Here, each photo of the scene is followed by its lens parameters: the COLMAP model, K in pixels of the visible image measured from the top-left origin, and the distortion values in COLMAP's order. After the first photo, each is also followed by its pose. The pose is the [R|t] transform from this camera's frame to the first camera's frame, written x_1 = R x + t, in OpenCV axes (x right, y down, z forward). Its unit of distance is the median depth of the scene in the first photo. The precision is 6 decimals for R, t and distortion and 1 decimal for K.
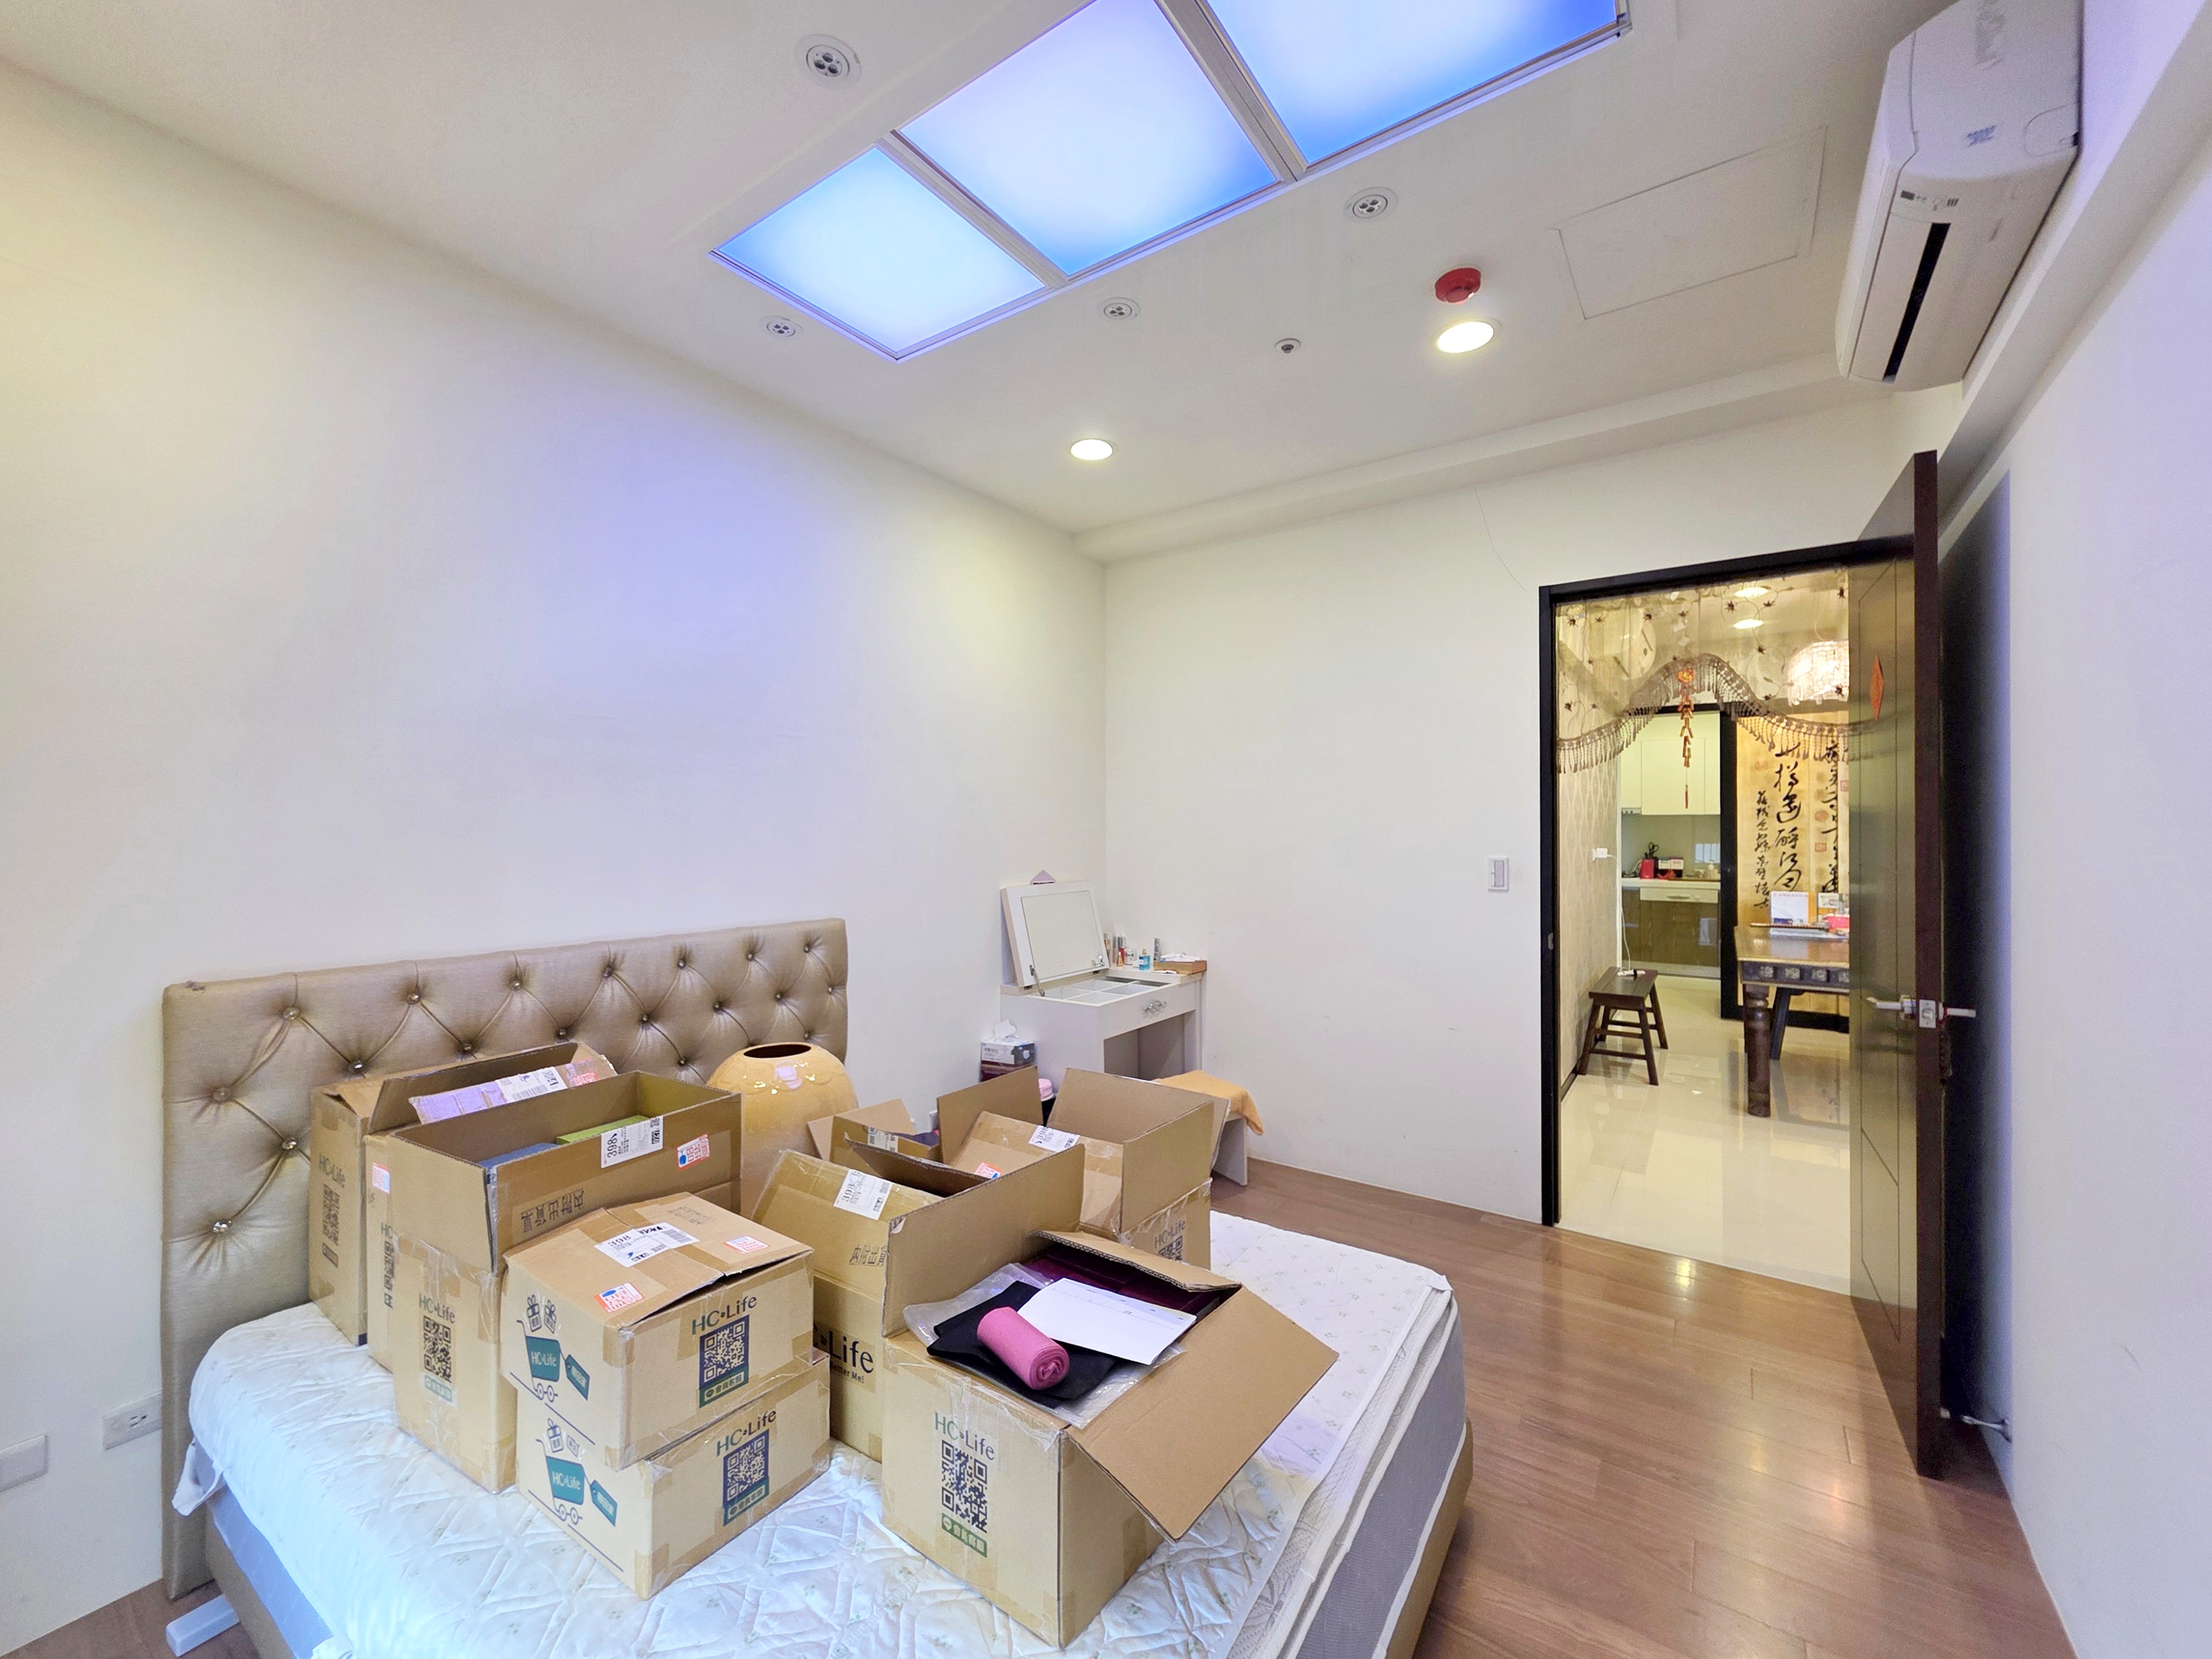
lens RADIAL K [[898.9, 0, 1095.5], [0, 898.9, 821.4], [0, 0, 1]] dist [0.000750, 0.000005]
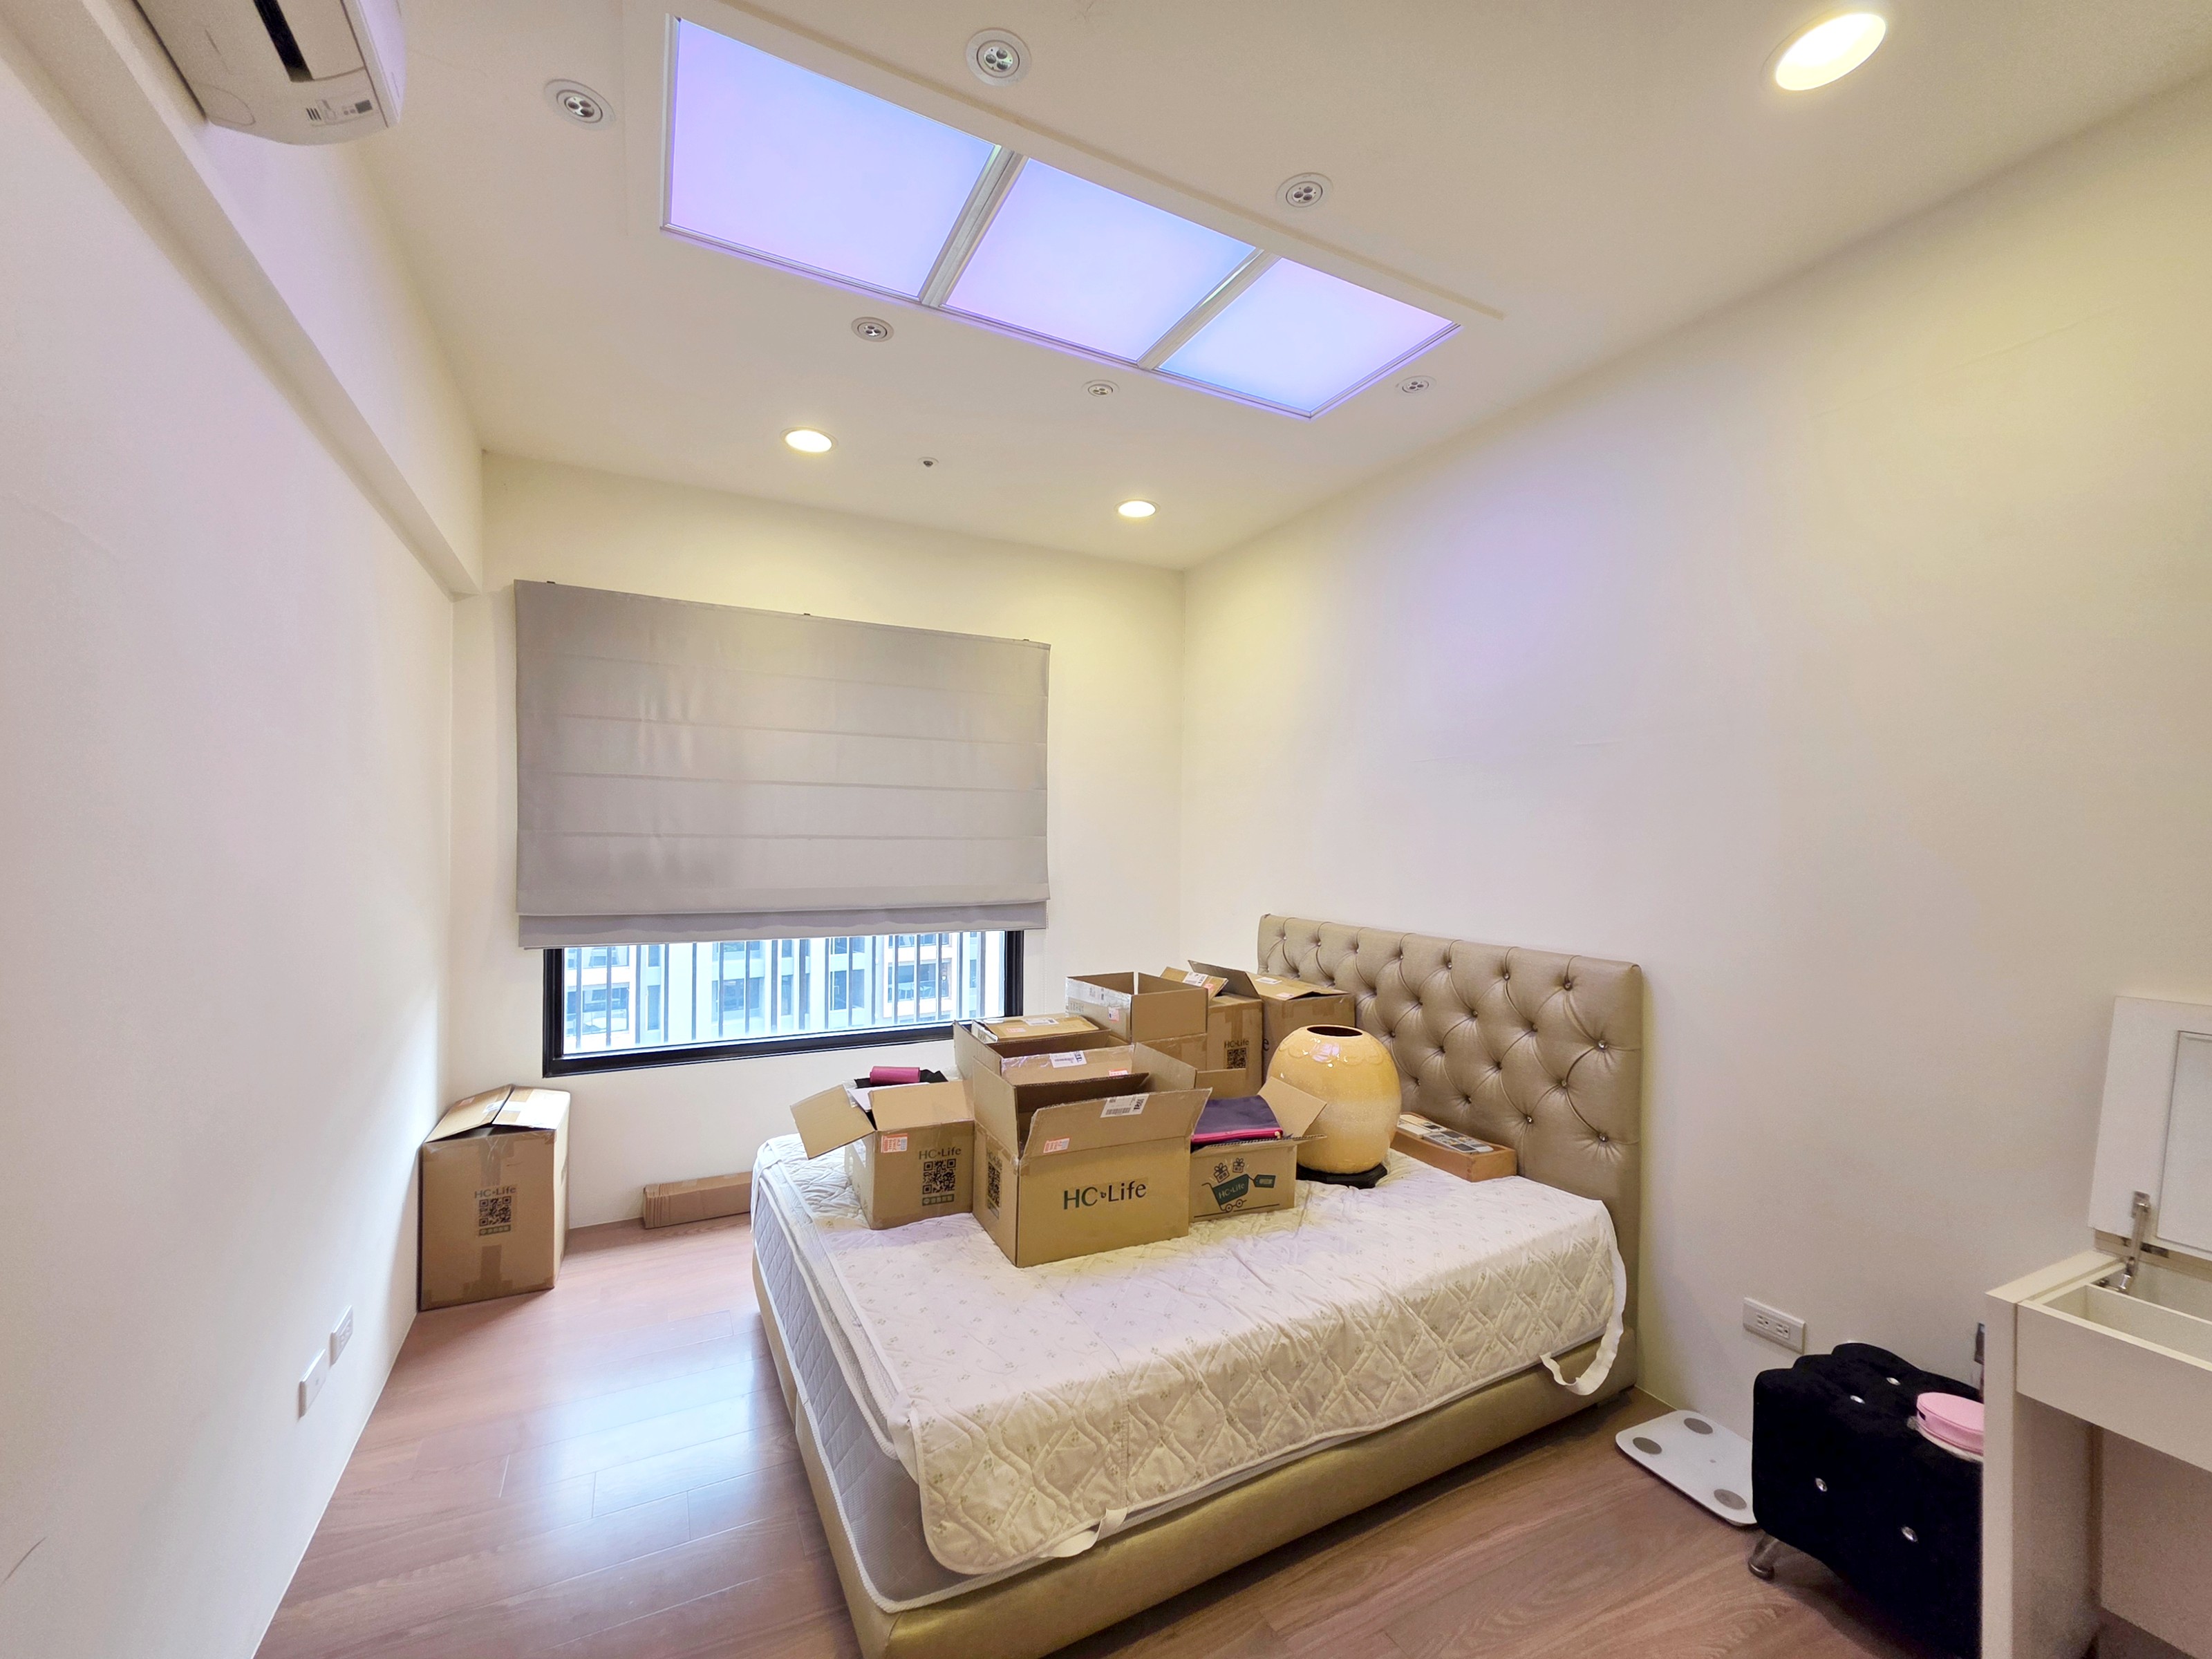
lens RADIAL K [[885.1, 0, 1116.5], [0, 885.1, 836.5], [0, 0, 1]] dist [0.000053, 0.000027]
pose [[-0.450283, -0.003155, -0.892880, 0.775306], [-0.003771, 0.999992, -0.001632, -0.003757], [0.892878, 0.002632, -0.450291, 1.177230]]
